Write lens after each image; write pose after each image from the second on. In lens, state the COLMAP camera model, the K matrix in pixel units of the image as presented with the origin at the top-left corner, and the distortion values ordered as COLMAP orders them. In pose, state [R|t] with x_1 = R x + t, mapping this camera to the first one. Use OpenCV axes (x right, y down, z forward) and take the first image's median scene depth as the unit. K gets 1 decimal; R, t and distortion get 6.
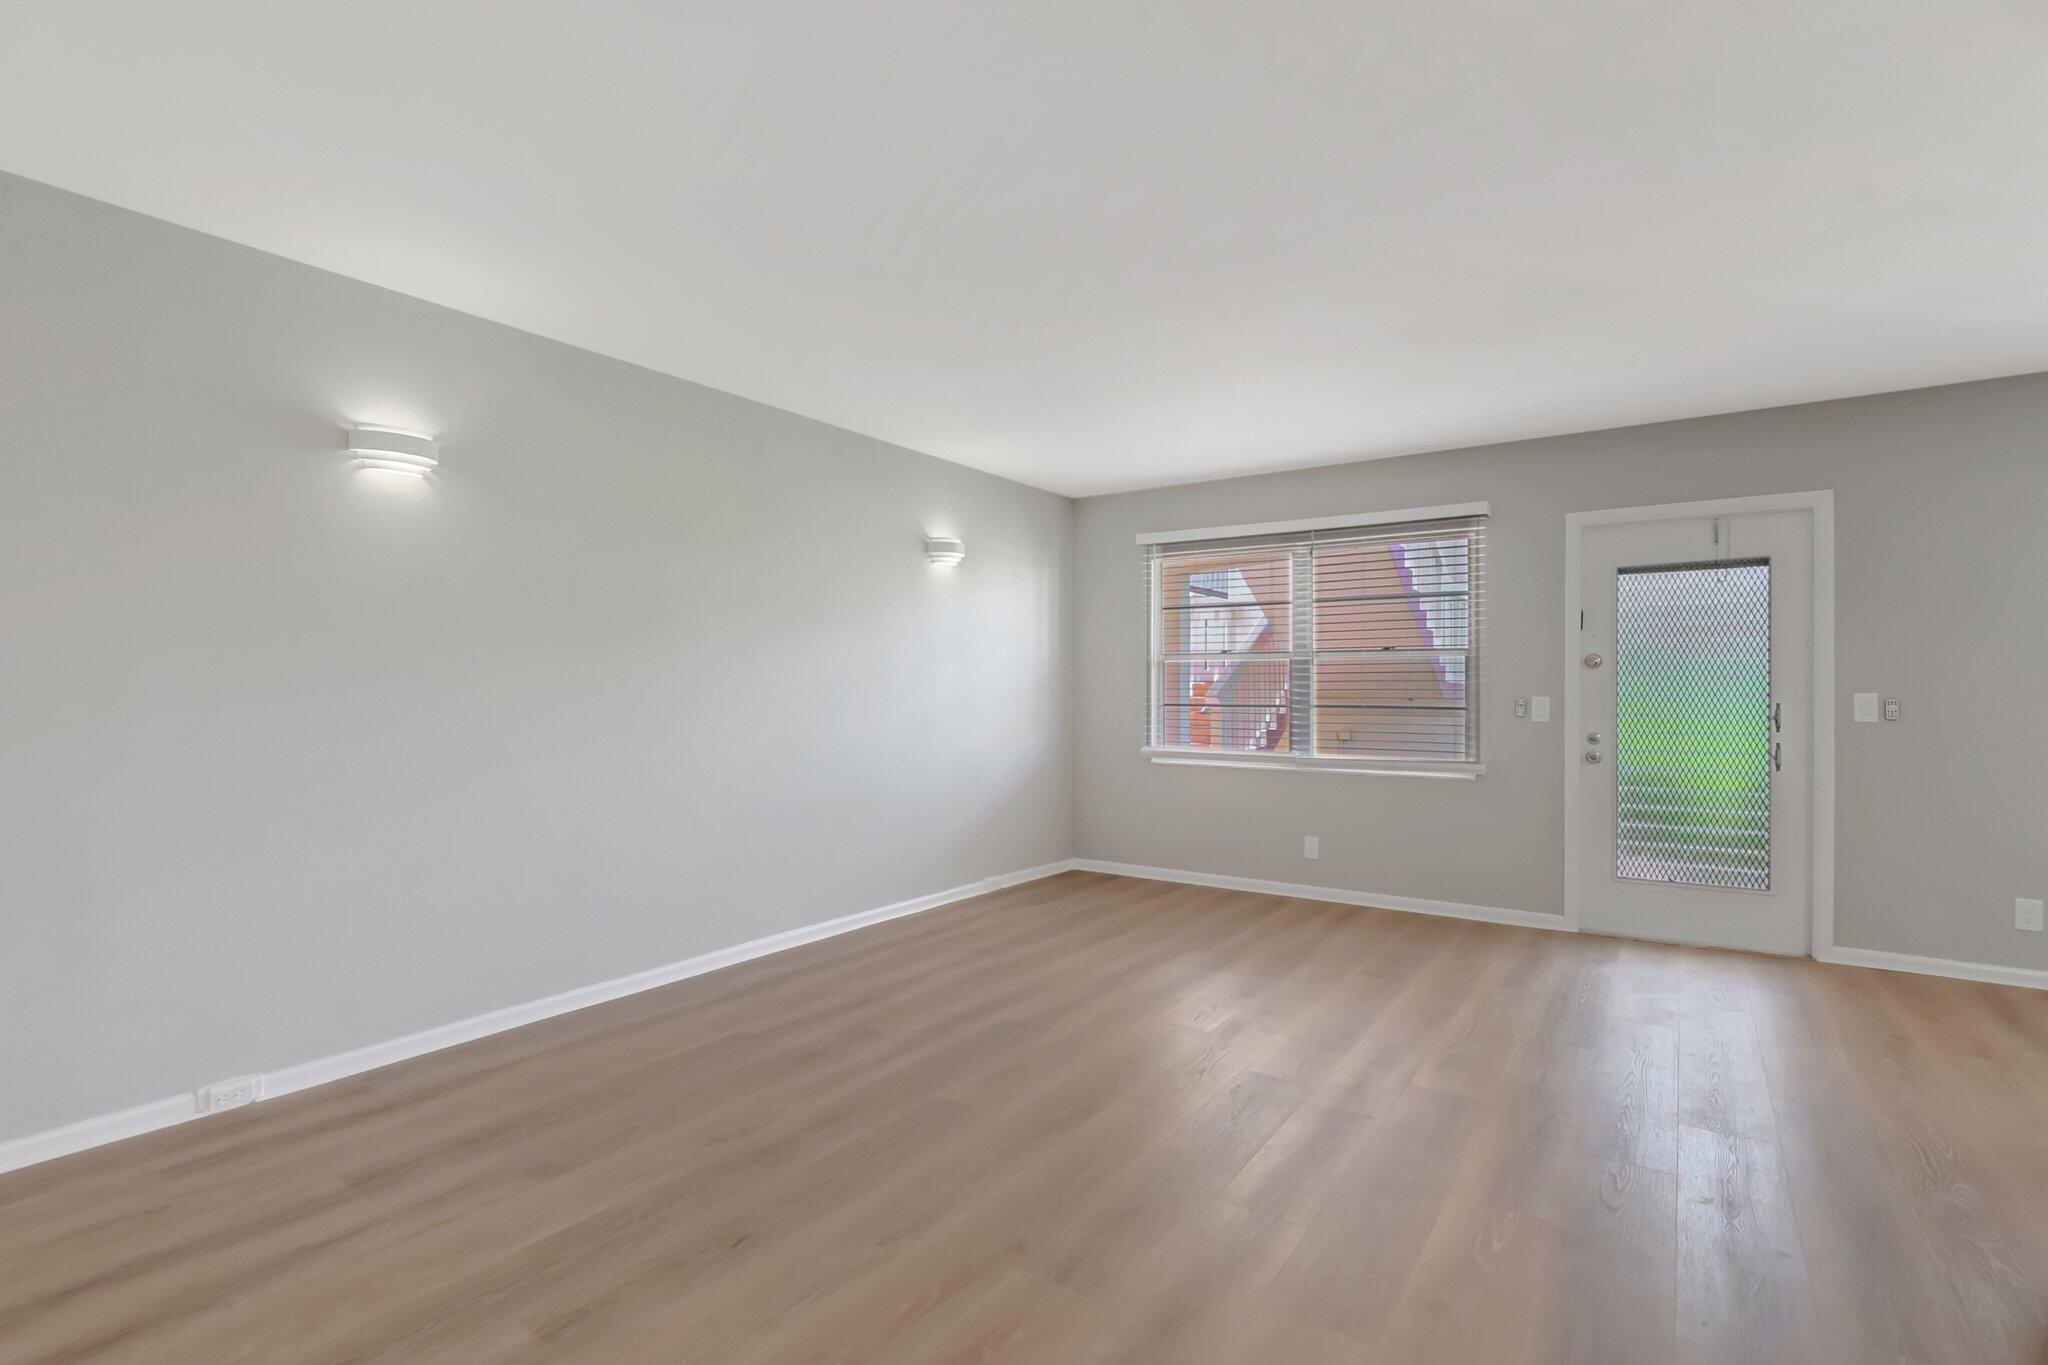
lens RADIAL K [[928.6, 0, 1024.0], [0, 928.6, 682.5], [0, 0, 1]] dist [-0.018153, -0.000245]
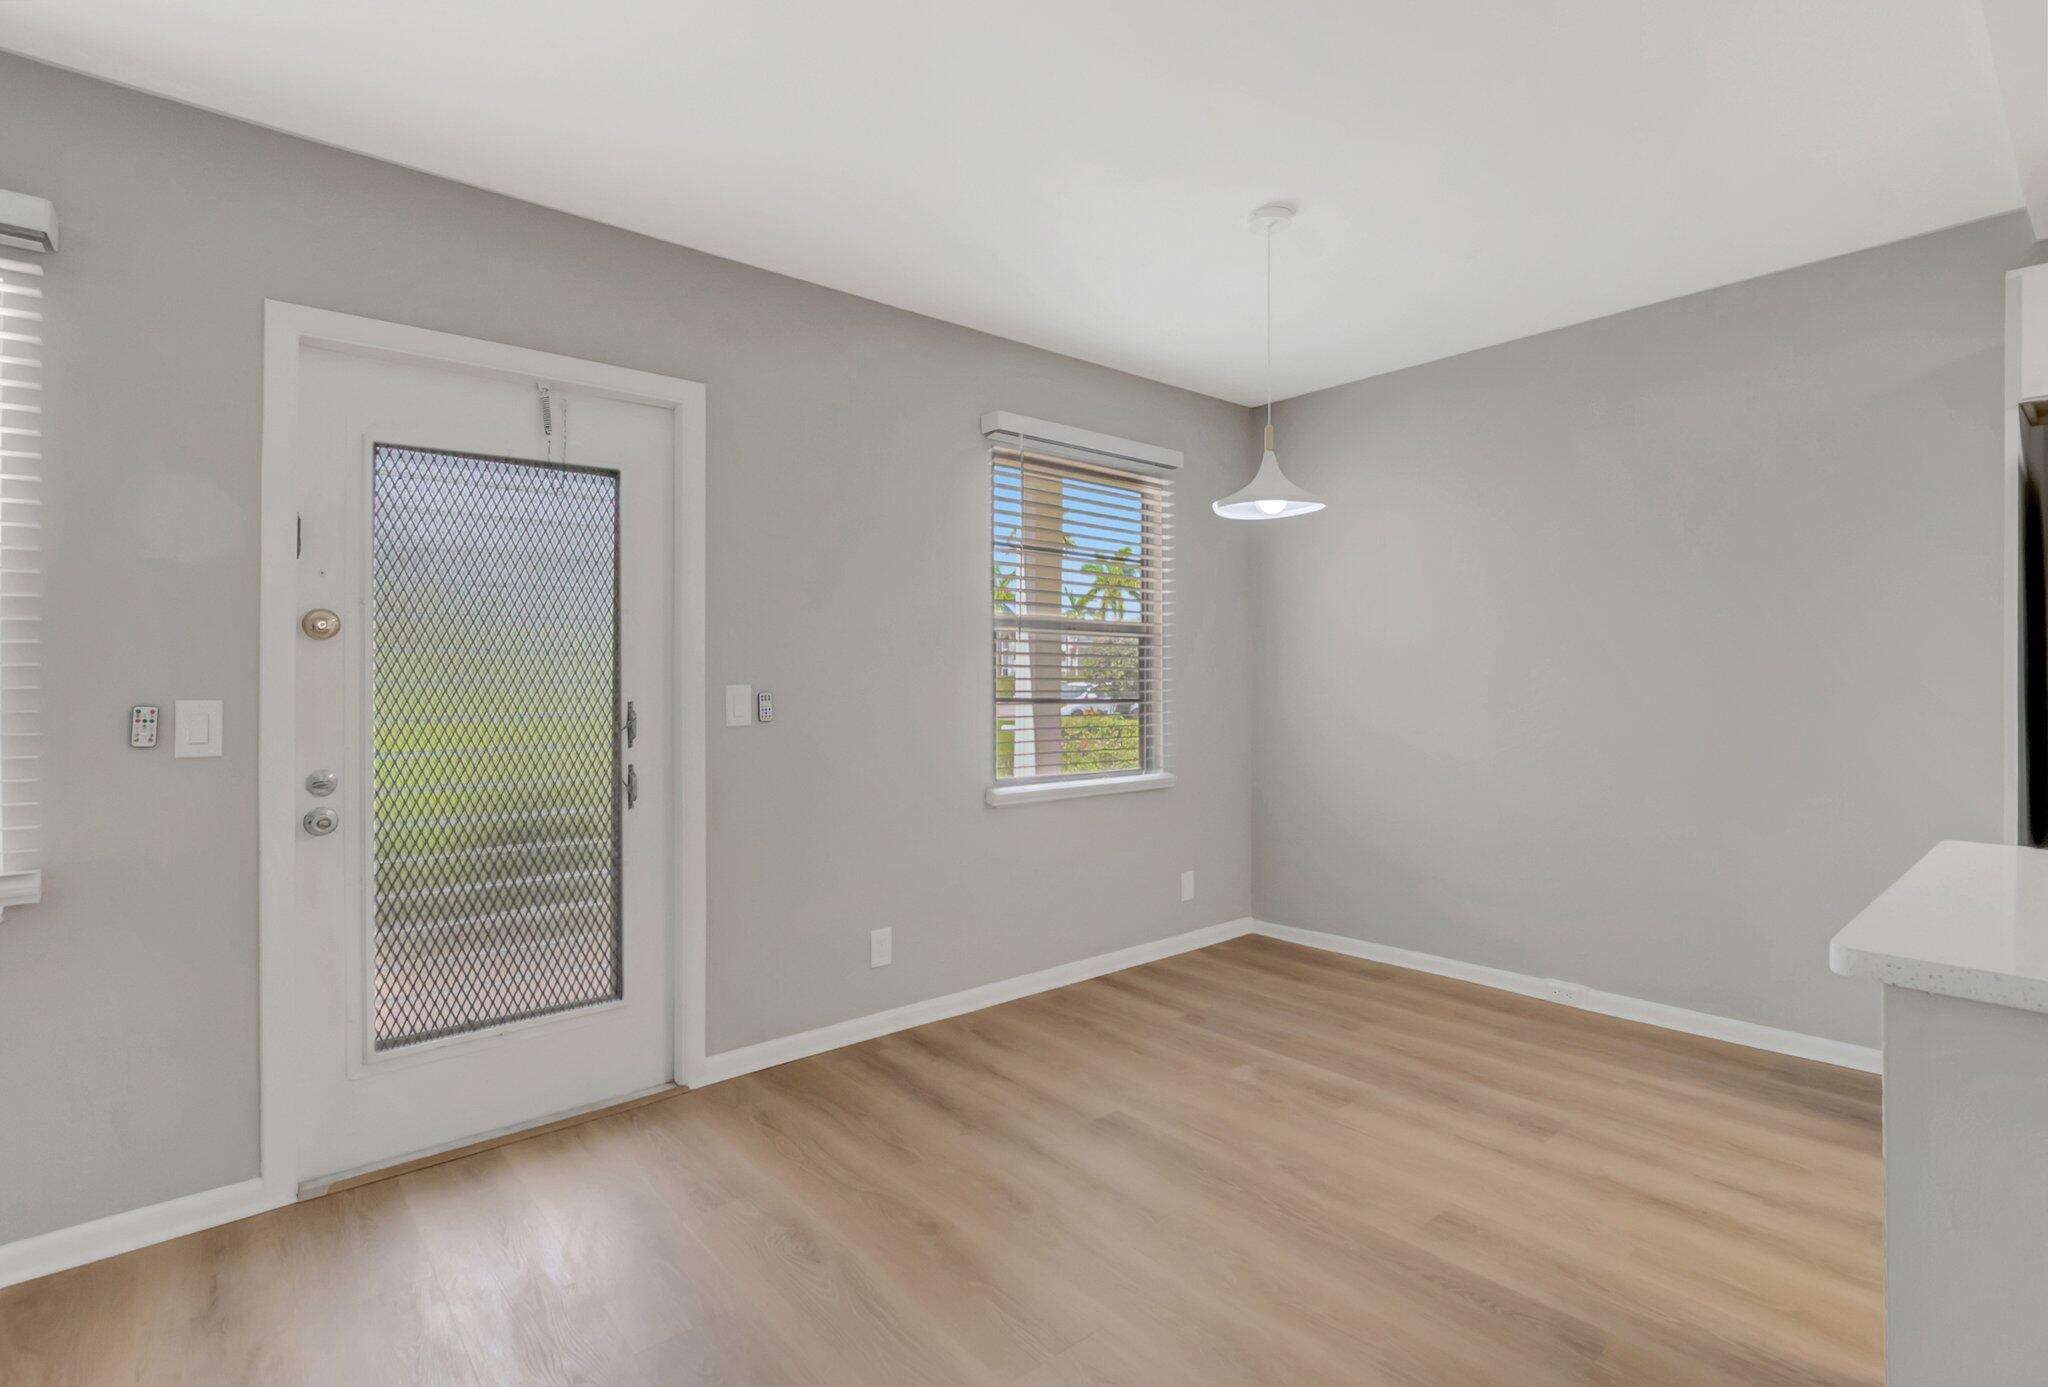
lens RADIAL K [[955.8, 0, 1033.0], [0, 955.8, 675.5], [0, 0, 1]] dist [-0.017957, -0.000626]
pose [[0.238731, -0.000735, 0.971085, 0.257608], [-0.001208, 0.999999, 0.001054, 0.003423], [-0.971085, -0.001425, 0.238730, 0.596062]]
